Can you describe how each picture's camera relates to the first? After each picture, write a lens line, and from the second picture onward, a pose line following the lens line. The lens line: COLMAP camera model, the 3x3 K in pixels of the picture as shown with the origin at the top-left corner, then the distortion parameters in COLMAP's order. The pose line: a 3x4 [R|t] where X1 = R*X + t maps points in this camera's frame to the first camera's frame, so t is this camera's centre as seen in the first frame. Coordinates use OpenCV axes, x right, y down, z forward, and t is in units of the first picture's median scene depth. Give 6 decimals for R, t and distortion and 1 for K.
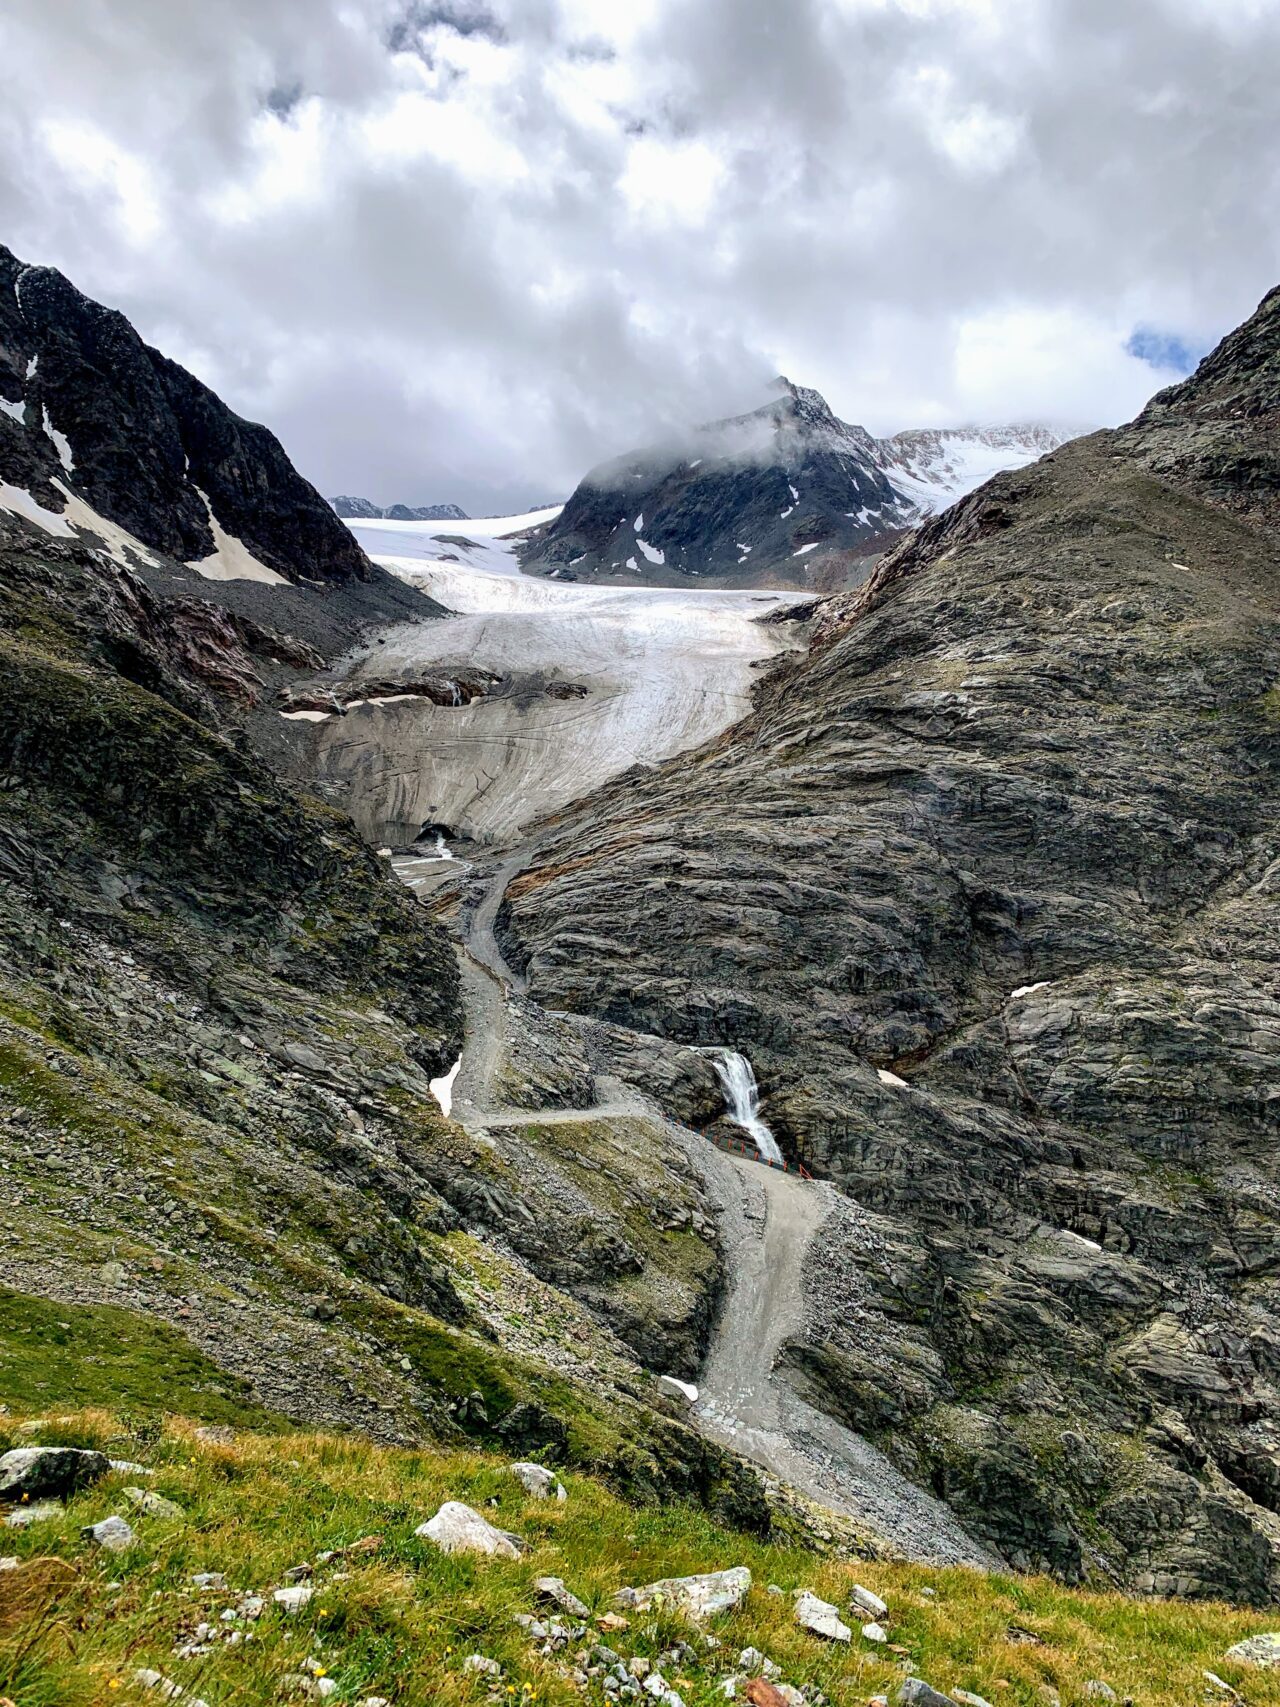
lens RADIAL K [[1282.5, 0, 639.4], [0, 1282.5, 881.8], [0, 0, 1]] dist [0.043011, -0.059766]
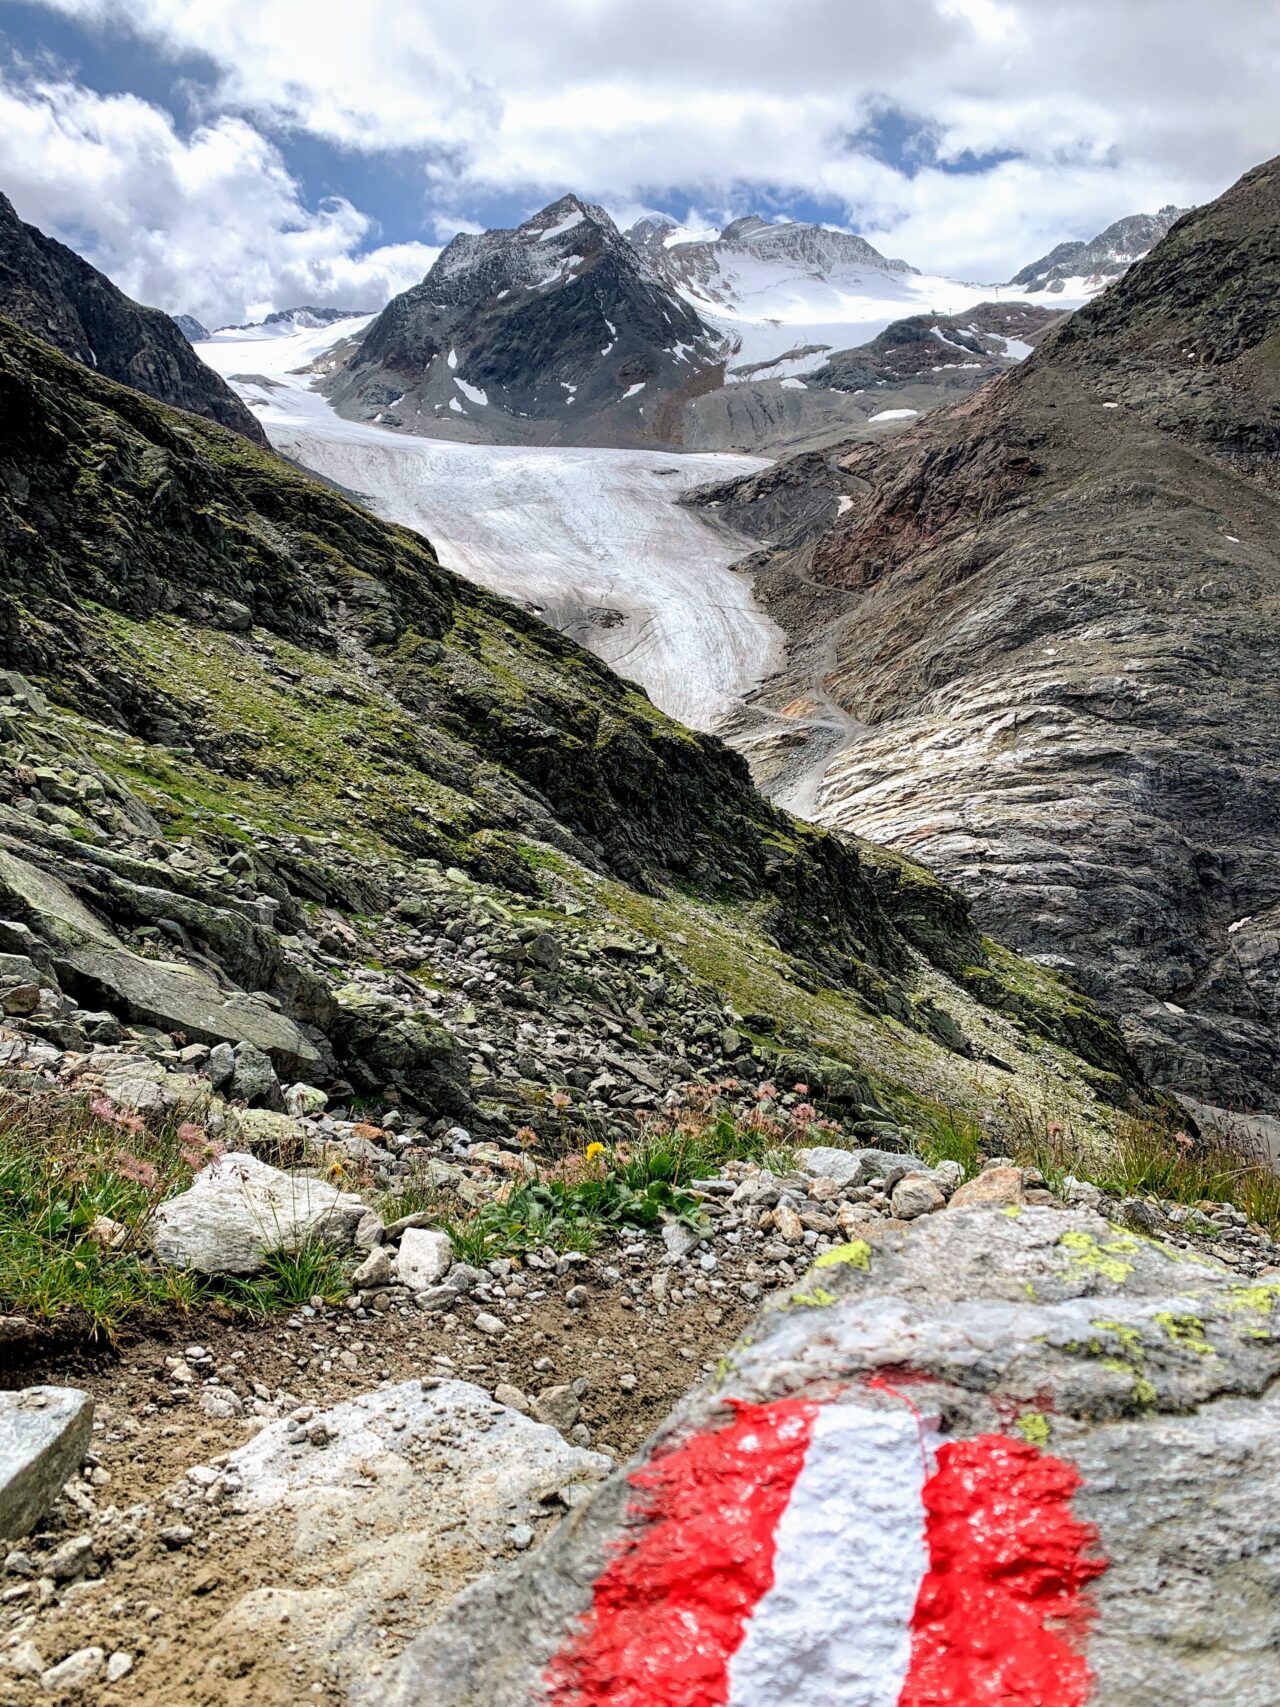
lens RADIAL K [[1282.5, 0, 647.2], [0, 1282.5, 873.5], [0, 0, 1]] dist [0.043011, -0.059766]
pose [[0.974560, -0.095681, 0.202678, -0.504630], [0.065289, 0.986273, 0.151670, -0.190063], [-0.214408, -0.134579, 0.967428, -0.143067]]
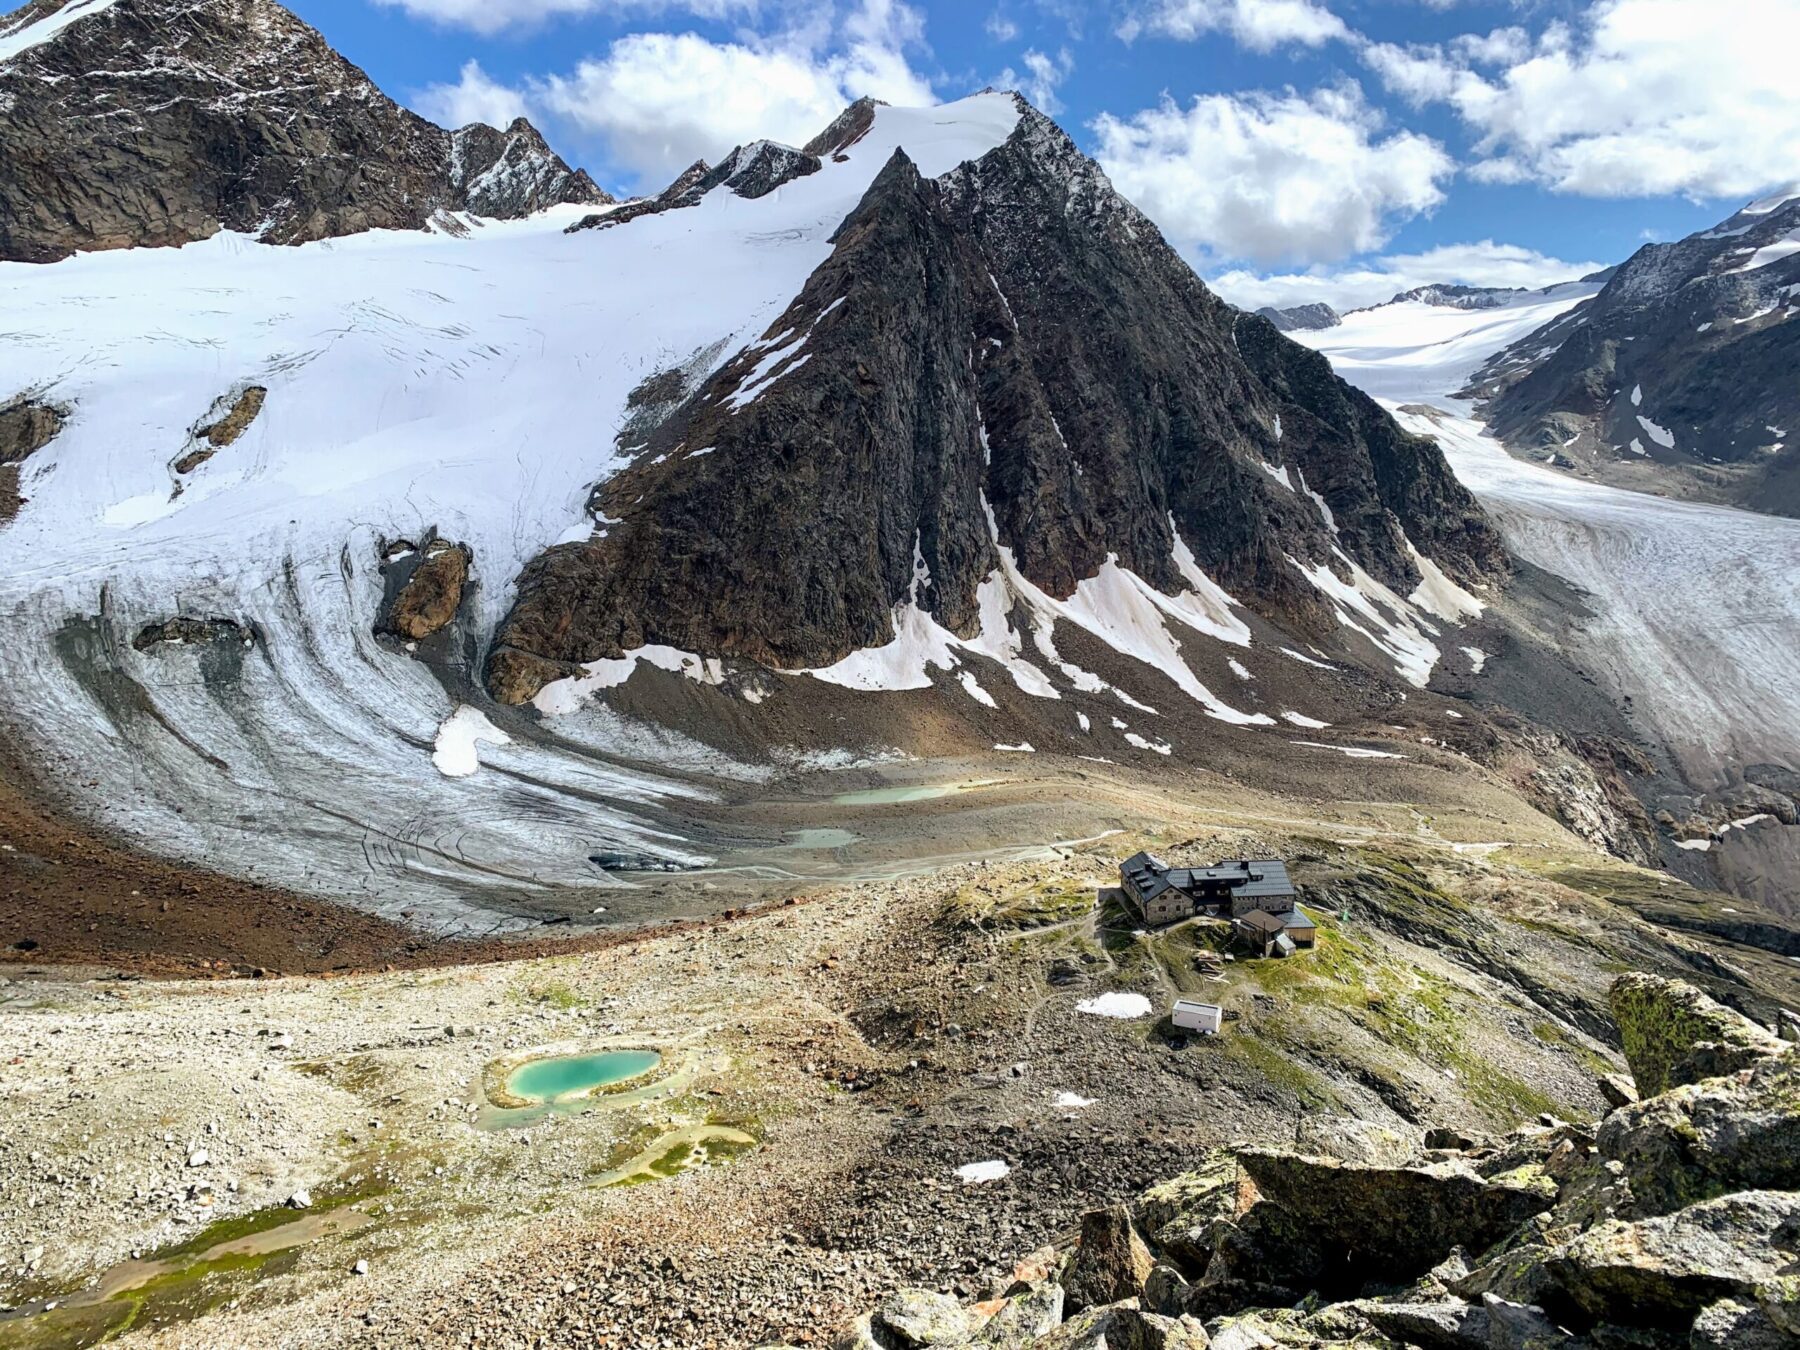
lens RADIAL K [[1352.4, 0, 891.8], [0, 1352.4, 687.7], [0, 0, 1]] dist [0.043011, -0.059766]
pose [[0.941114, 0.060047, -0.332715, -0.939384], [-0.043102, 0.997381, 0.058085, -0.541580], [0.335331, -0.040324, 0.941237, -0.779814]]
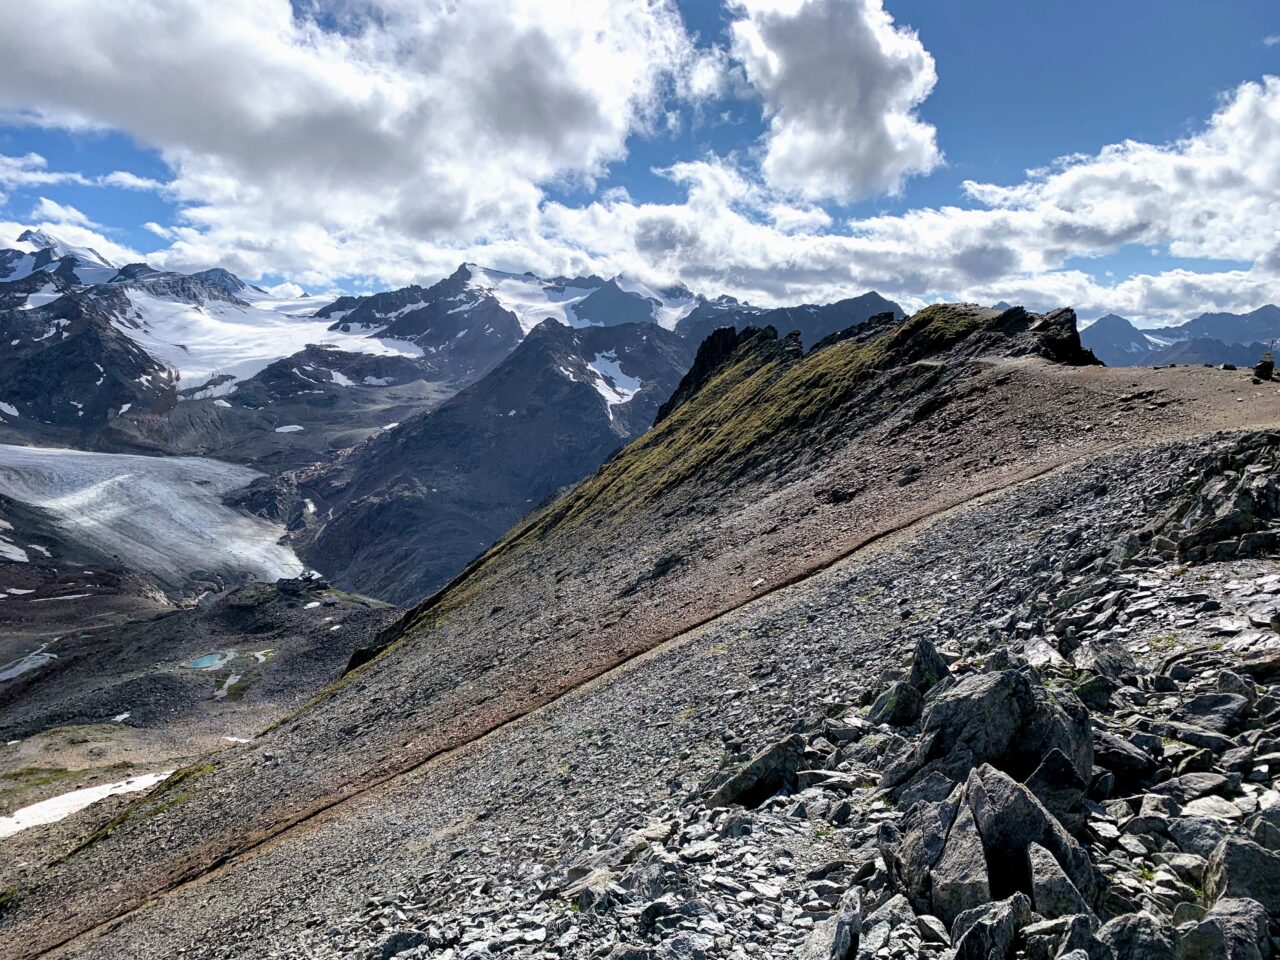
lens RADIAL K [[961.7, 0, 632.3], [0, 961.7, 478.1], [0, 0, 1]] dist [0.043011, -0.059766]
pose [[0.671659, -0.094054, 0.734866, -1.859906], [0.115686, 0.993056, 0.021363, -0.576684], [-0.731772, 0.070665, 0.677876, -1.799153]]
